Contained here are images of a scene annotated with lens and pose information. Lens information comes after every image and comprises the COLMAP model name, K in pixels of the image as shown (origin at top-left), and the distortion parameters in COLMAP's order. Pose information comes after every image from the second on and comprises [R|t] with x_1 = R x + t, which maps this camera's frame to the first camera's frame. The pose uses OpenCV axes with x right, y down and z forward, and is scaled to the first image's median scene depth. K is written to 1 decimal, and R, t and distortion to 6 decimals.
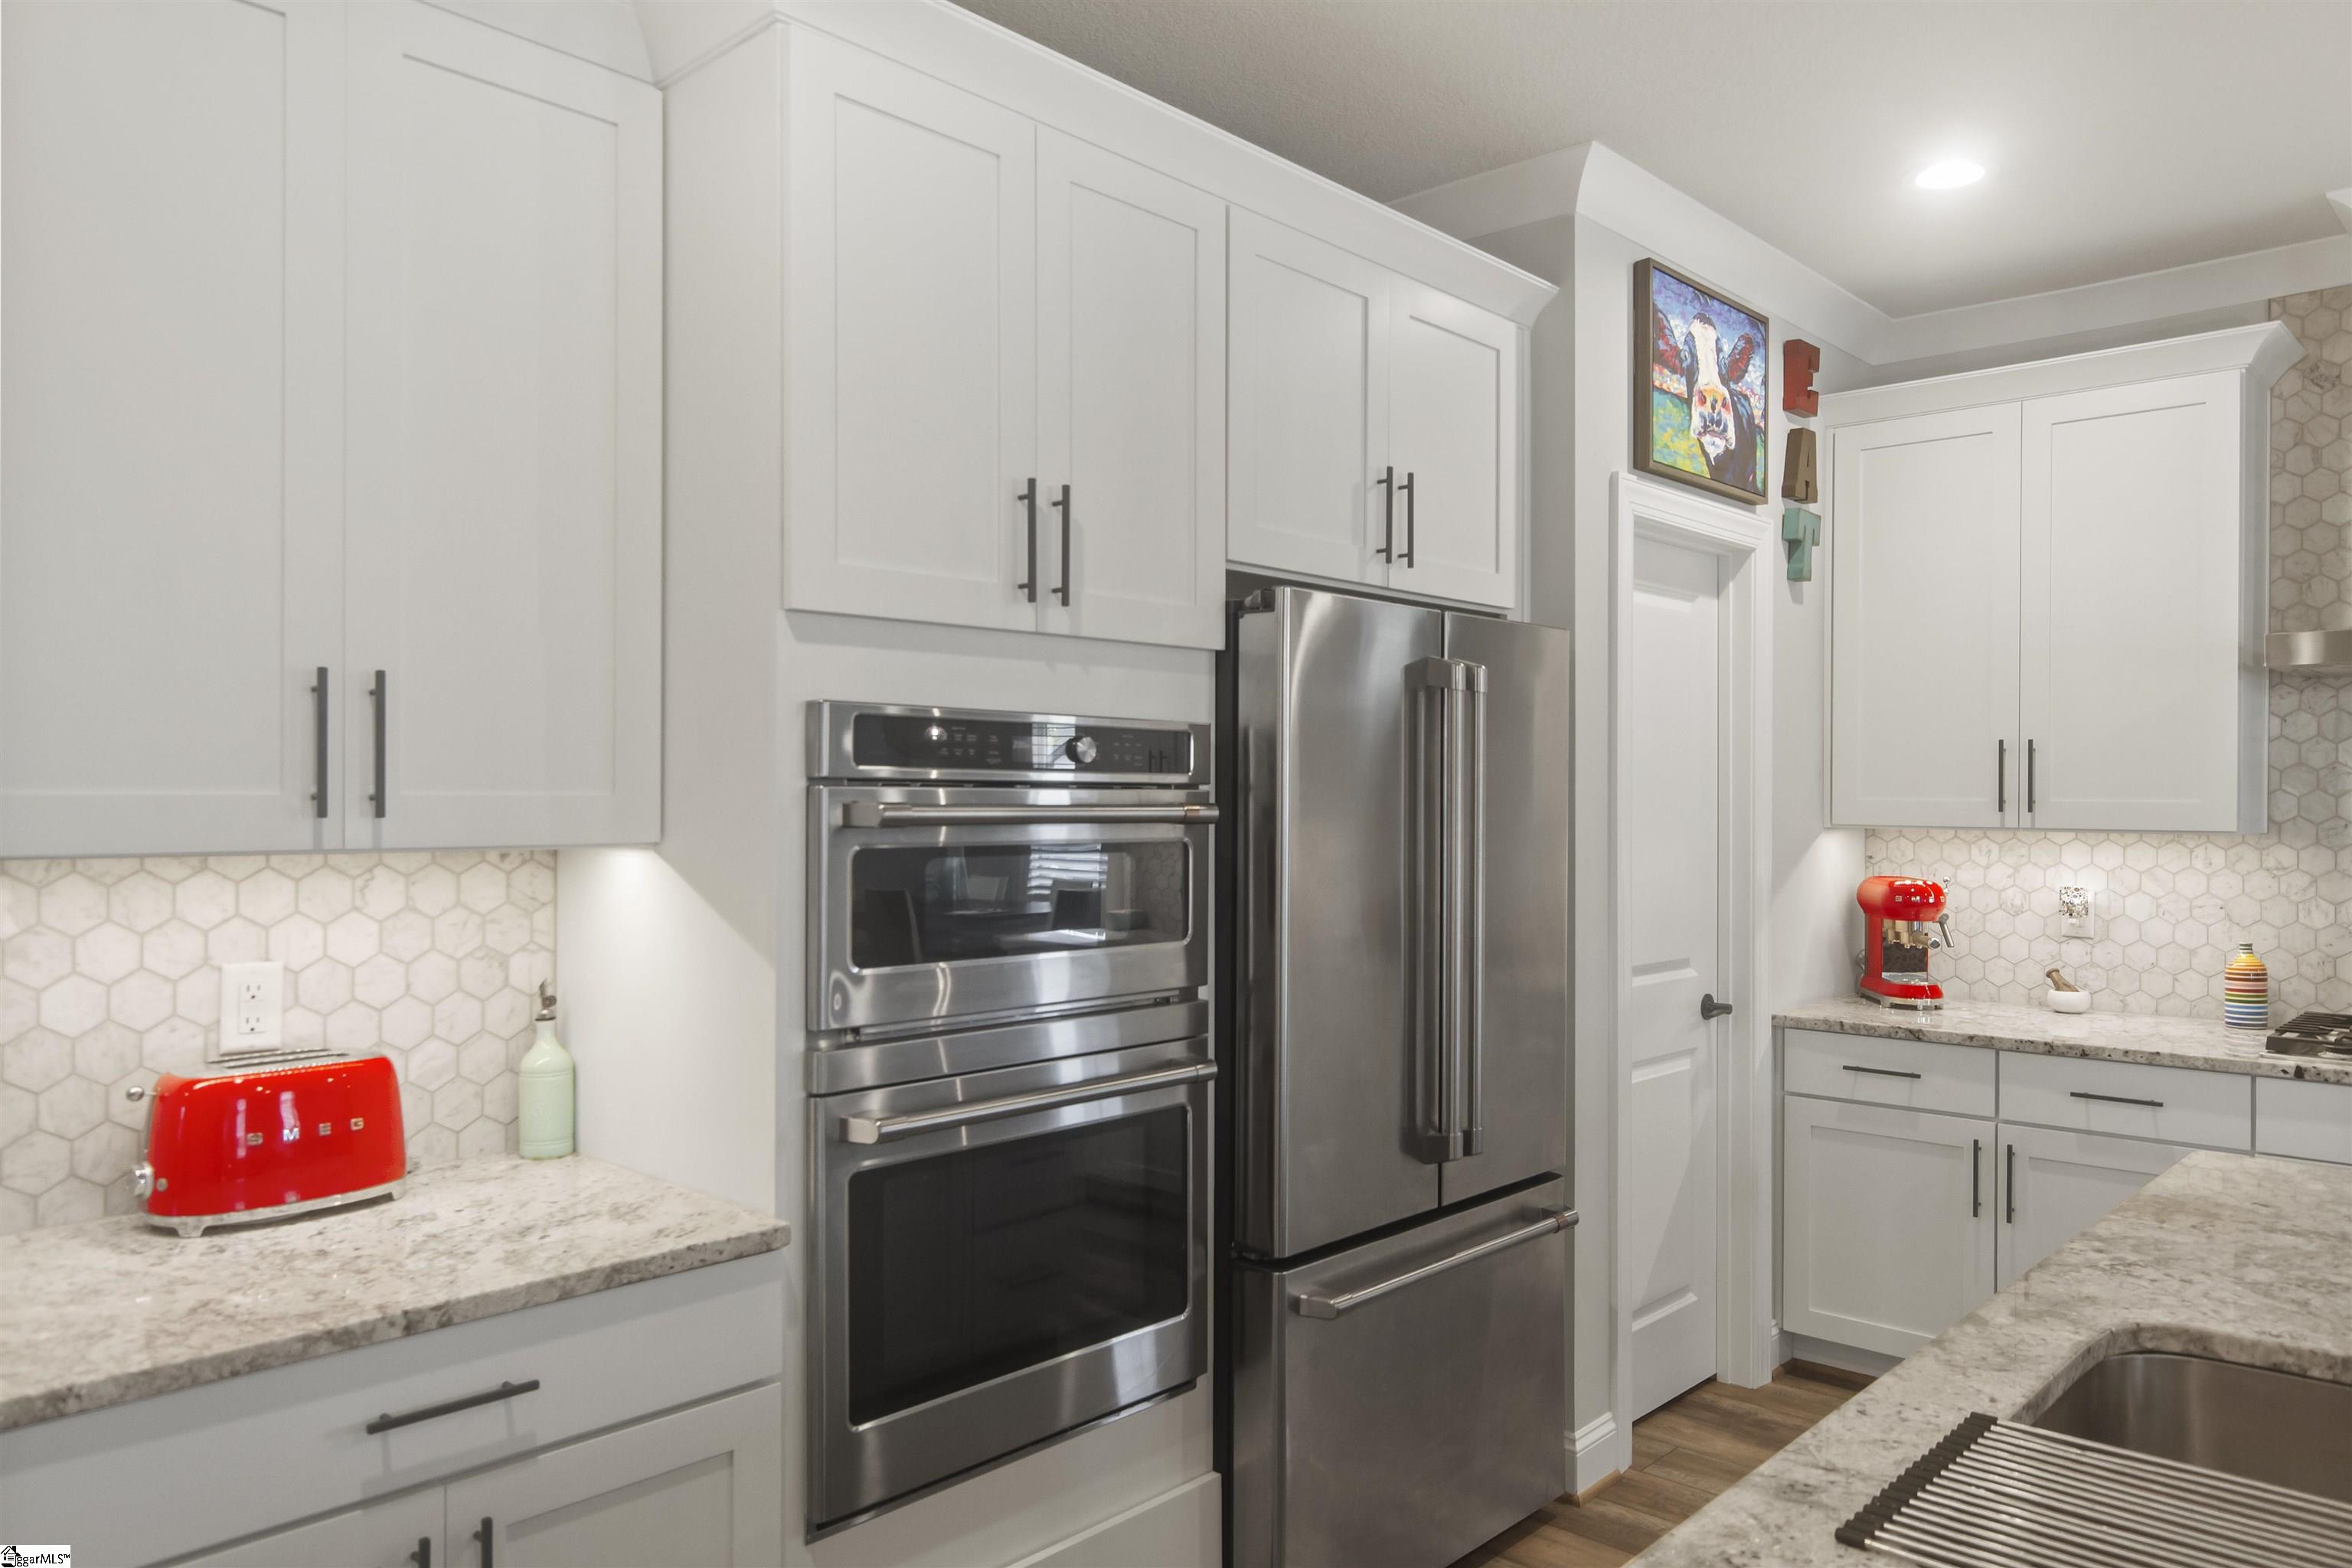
lens RADIAL K [[1604.9, 0, 1185.8], [0, 1604.9, 795.6], [0, 0, 1]] dist [0.001905, 0.001873]
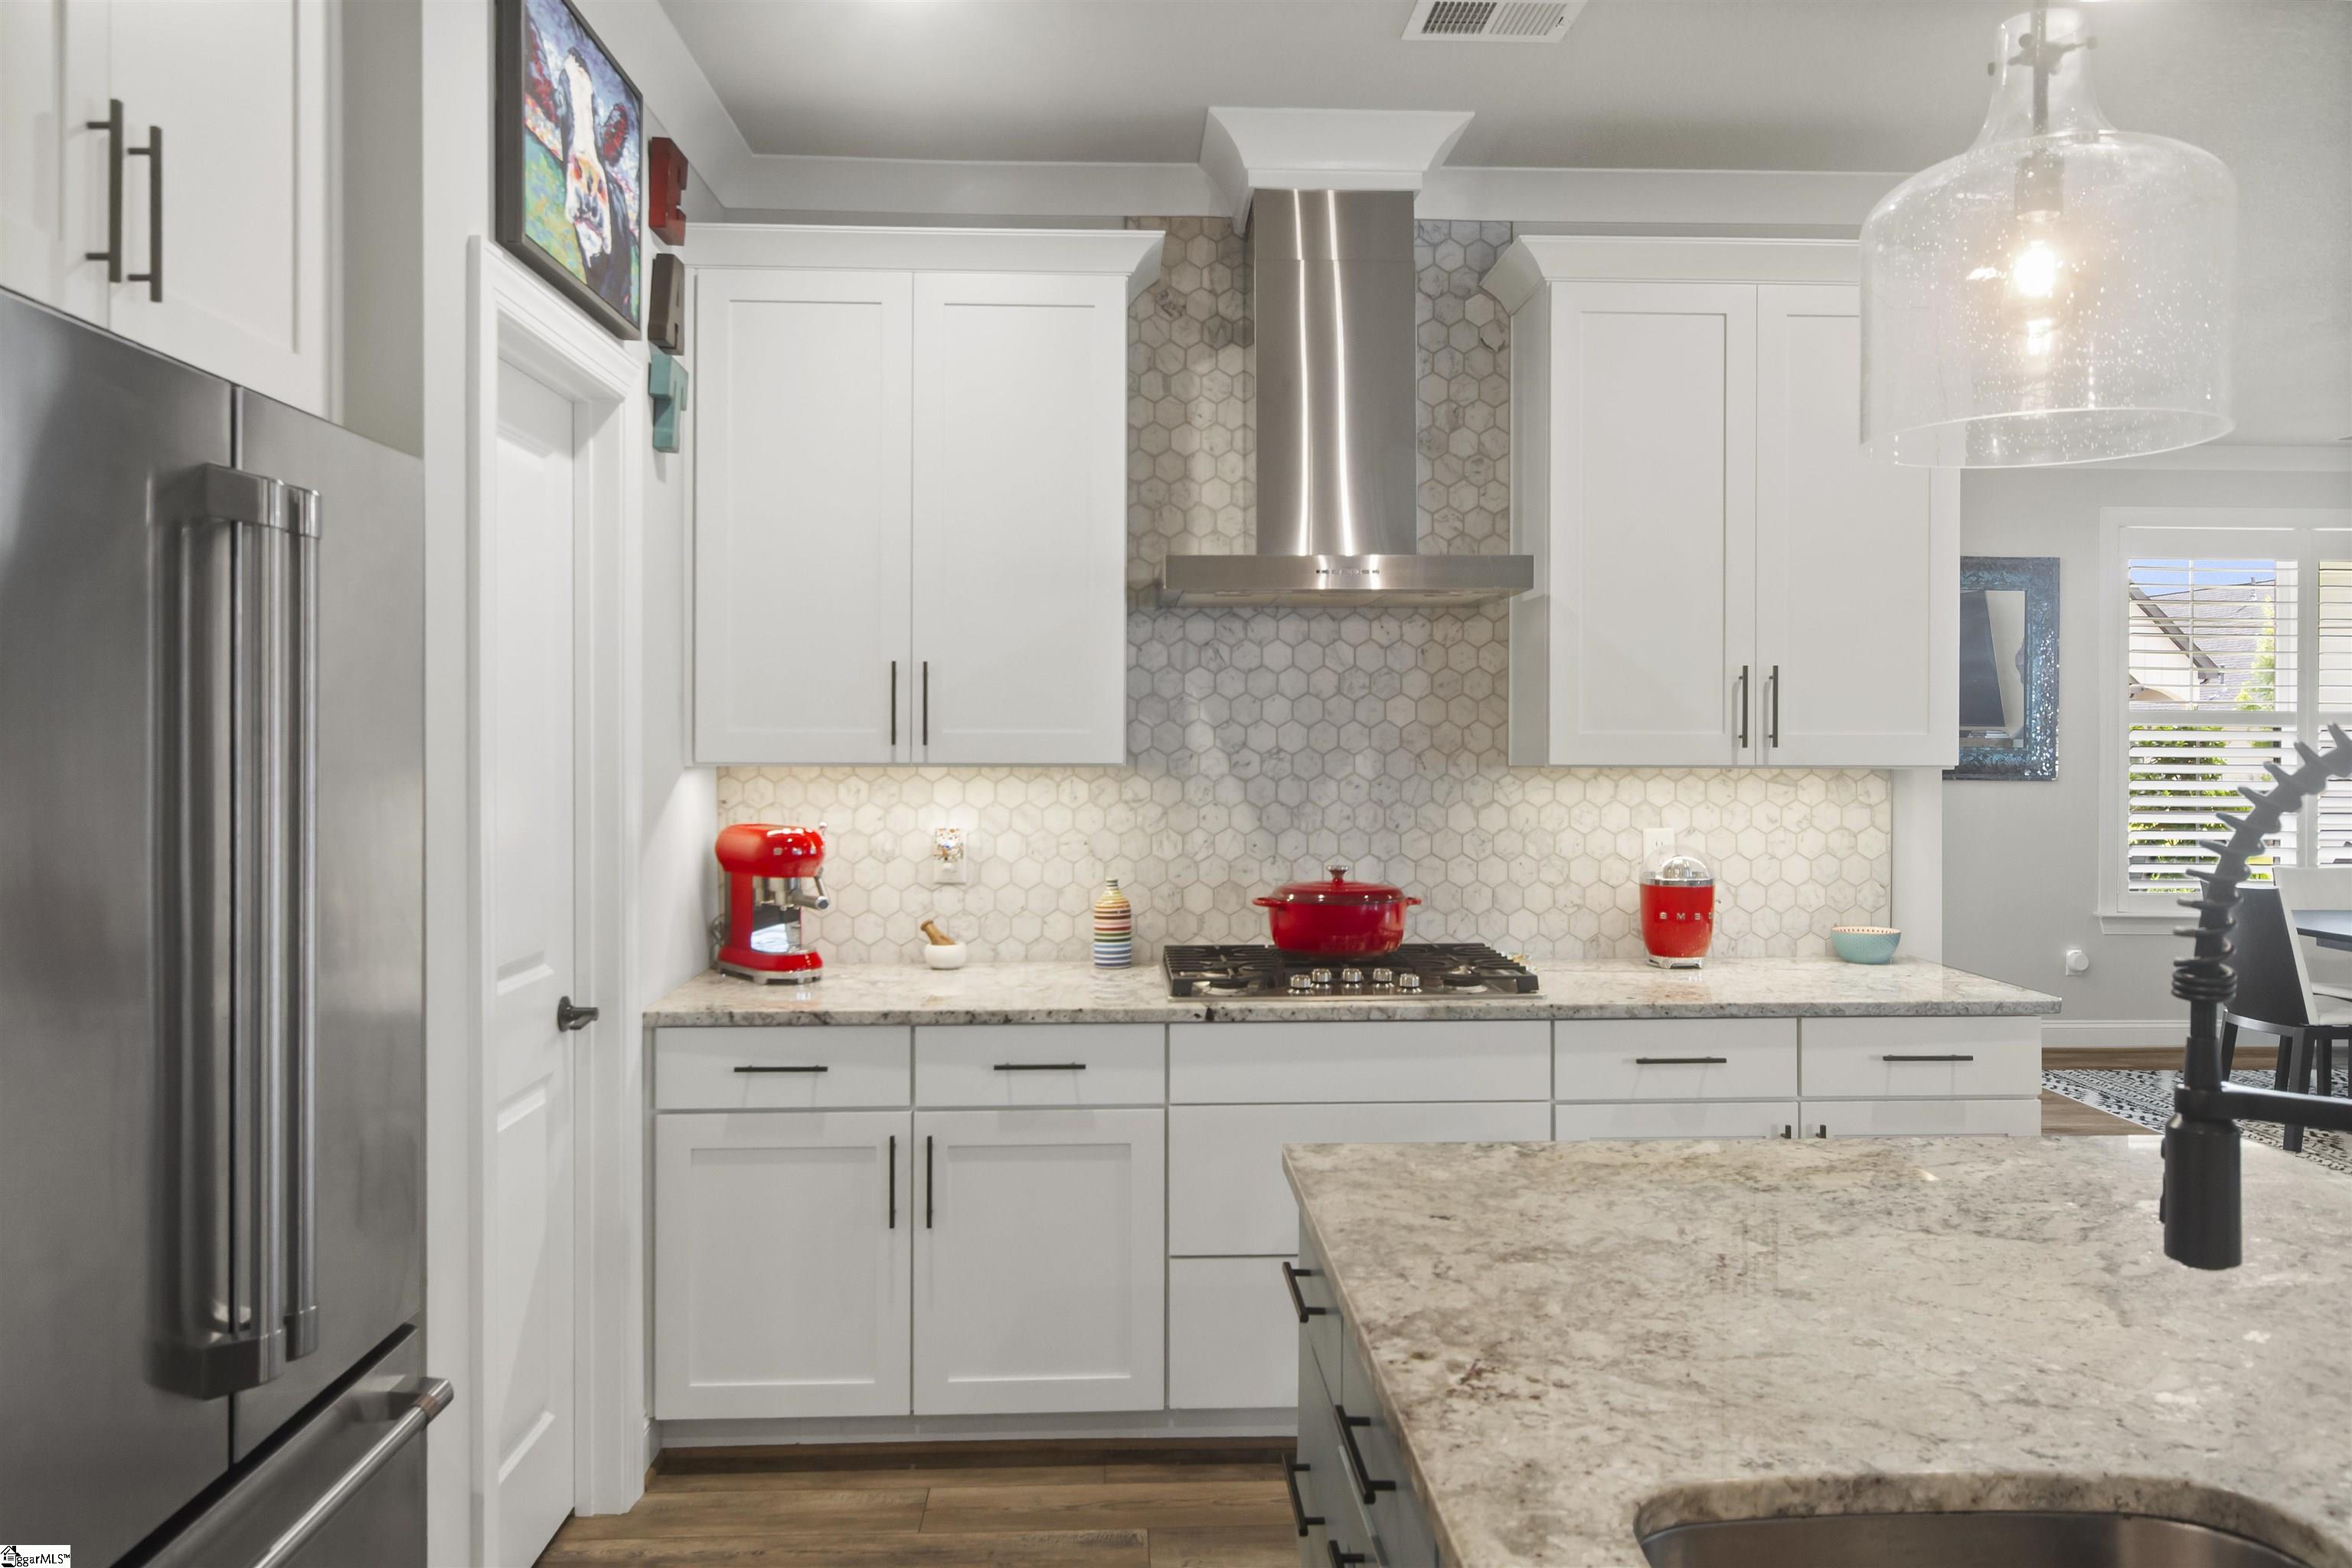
lens RADIAL K [[1636.1, 0, 1183.4], [0, 1636.1, 735.8], [0, 0, 1]] dist [-0.003779, 0.004879]
pose [[0.700815, -0.003036, 0.713336, -0.009574], [0.002107, 0.999995, 0.002186, 0.003868], [-0.713340, -0.000028, 0.700818, 0.289443]]
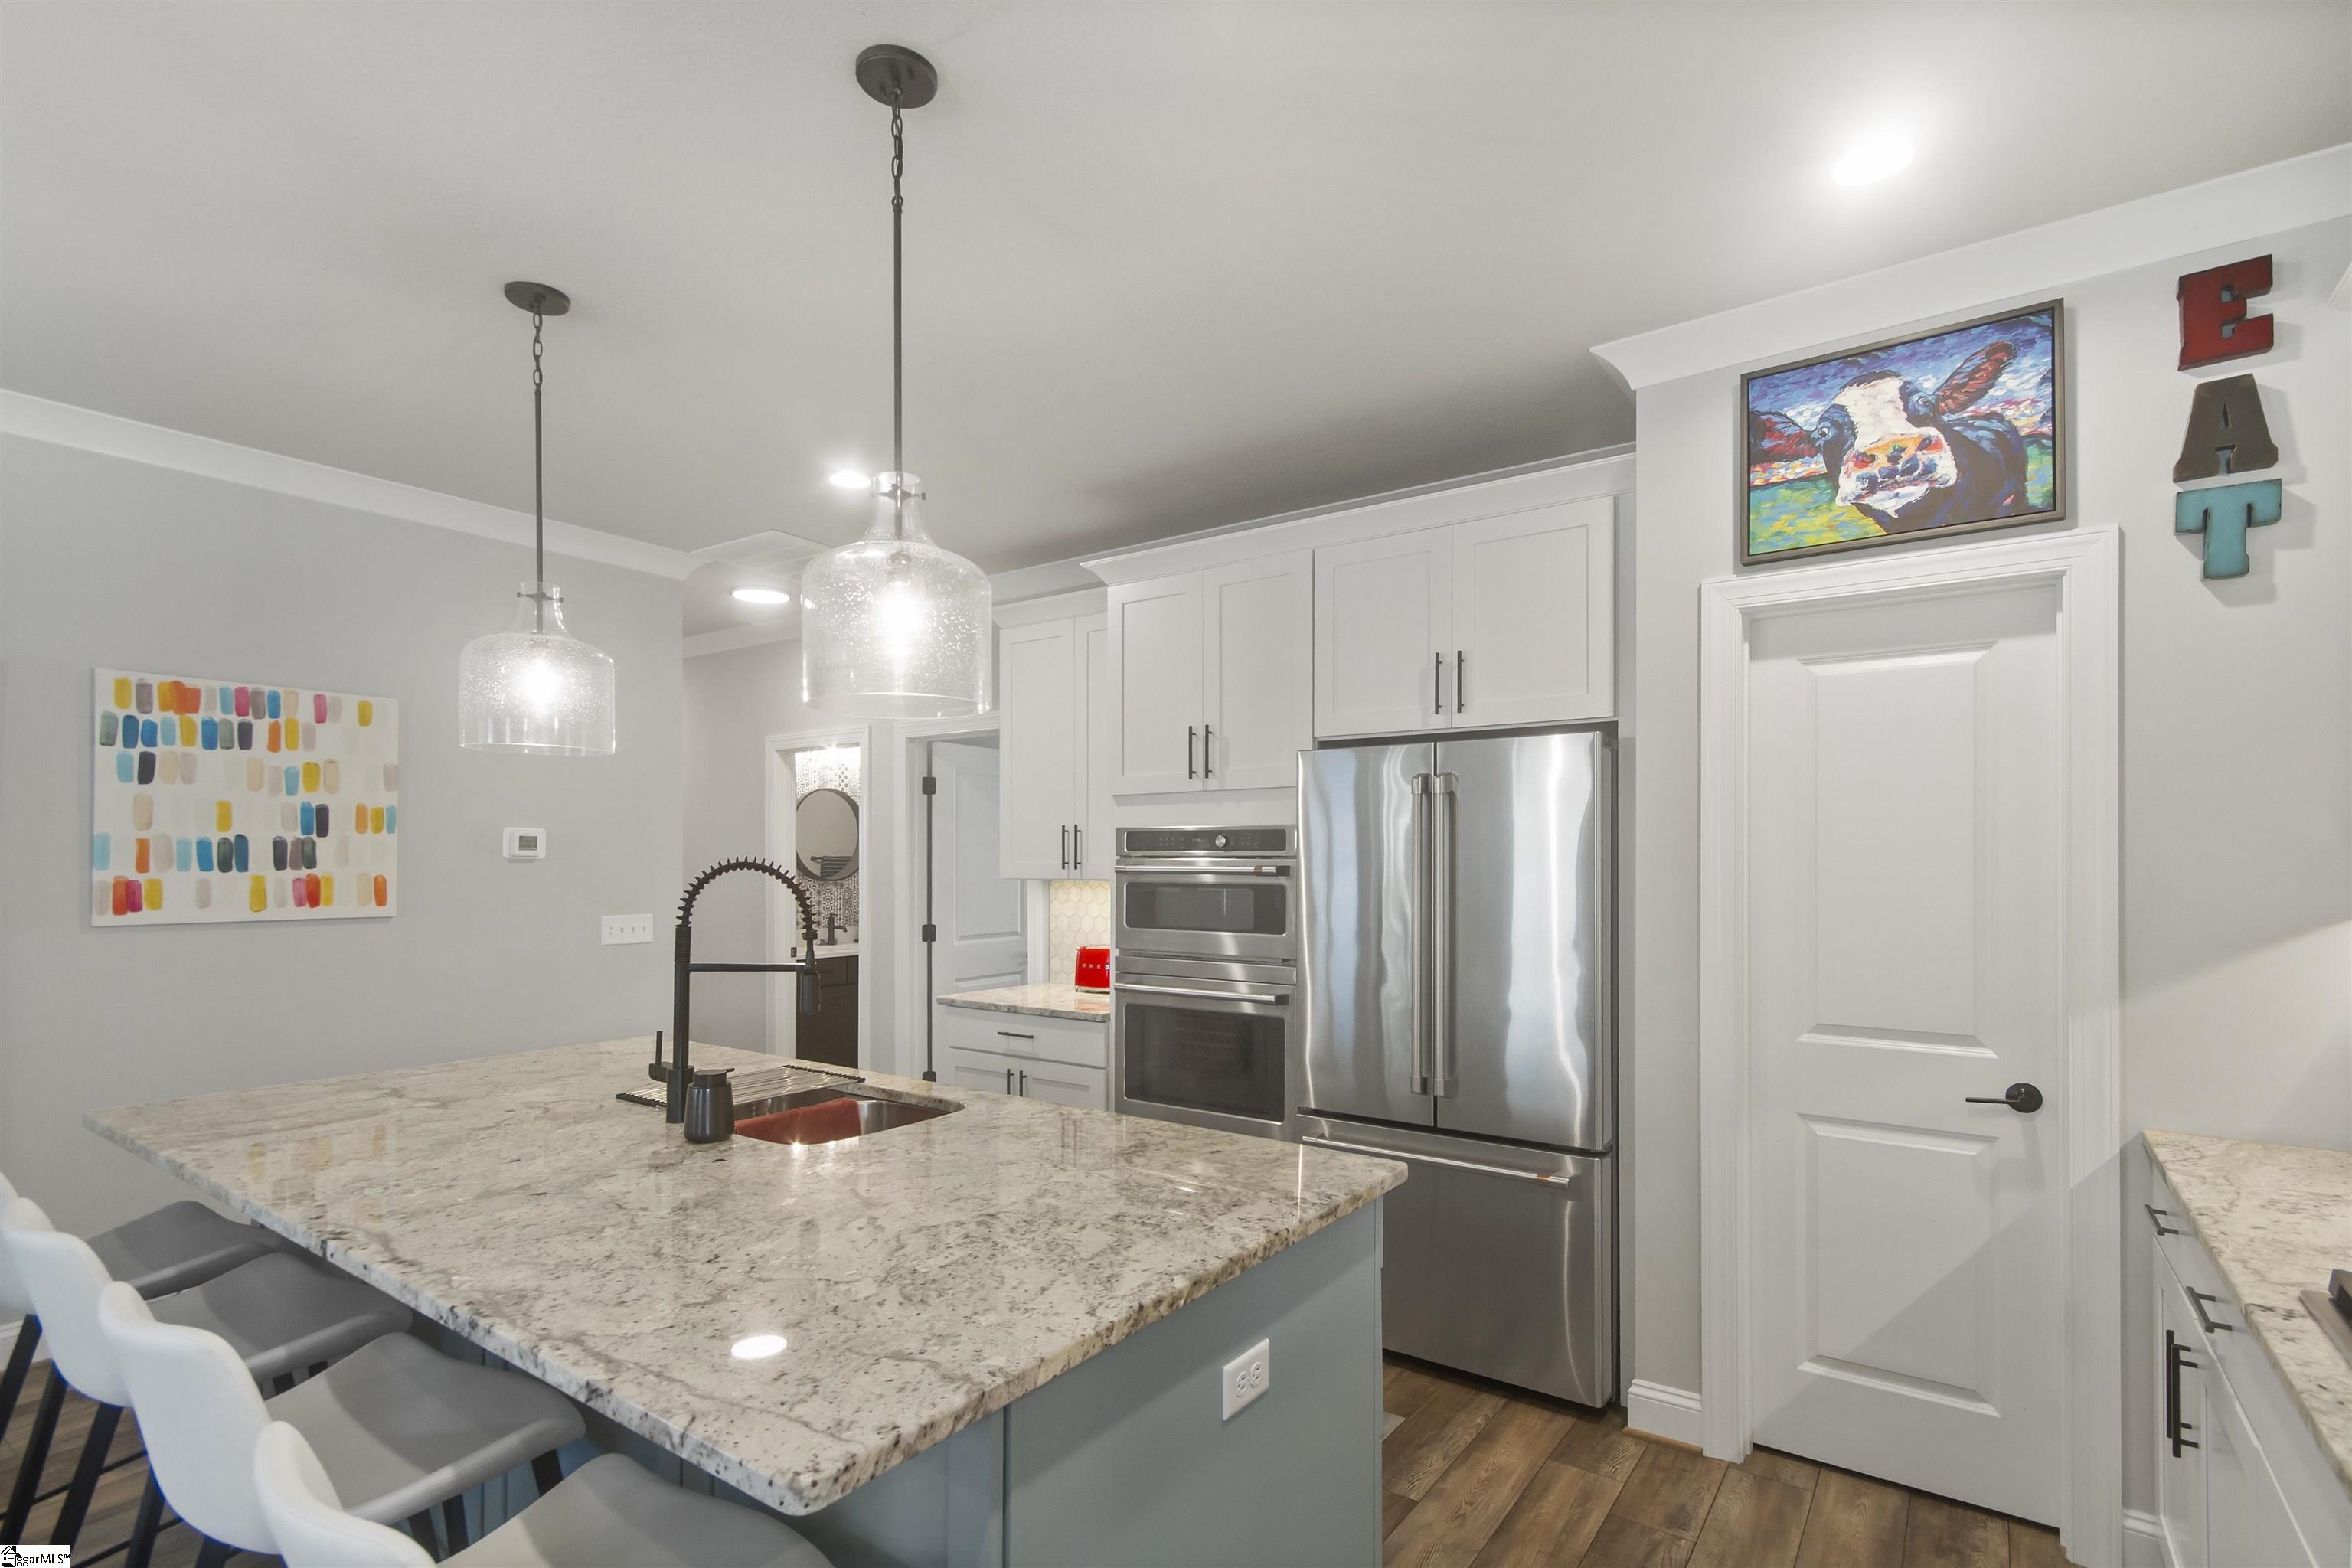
lens RADIAL K [[1117.0, 0, 1191.3], [0, 1117.0, 853.6], [0, 0, 1]] dist [0.009117, 0.000035]
pose [[0.130227, -0.010511, -0.991429, 0.929776], [0.001038, 0.999945, -0.010465, 0.002846], [0.991484, 0.000334, 0.130231, 0.484699]]
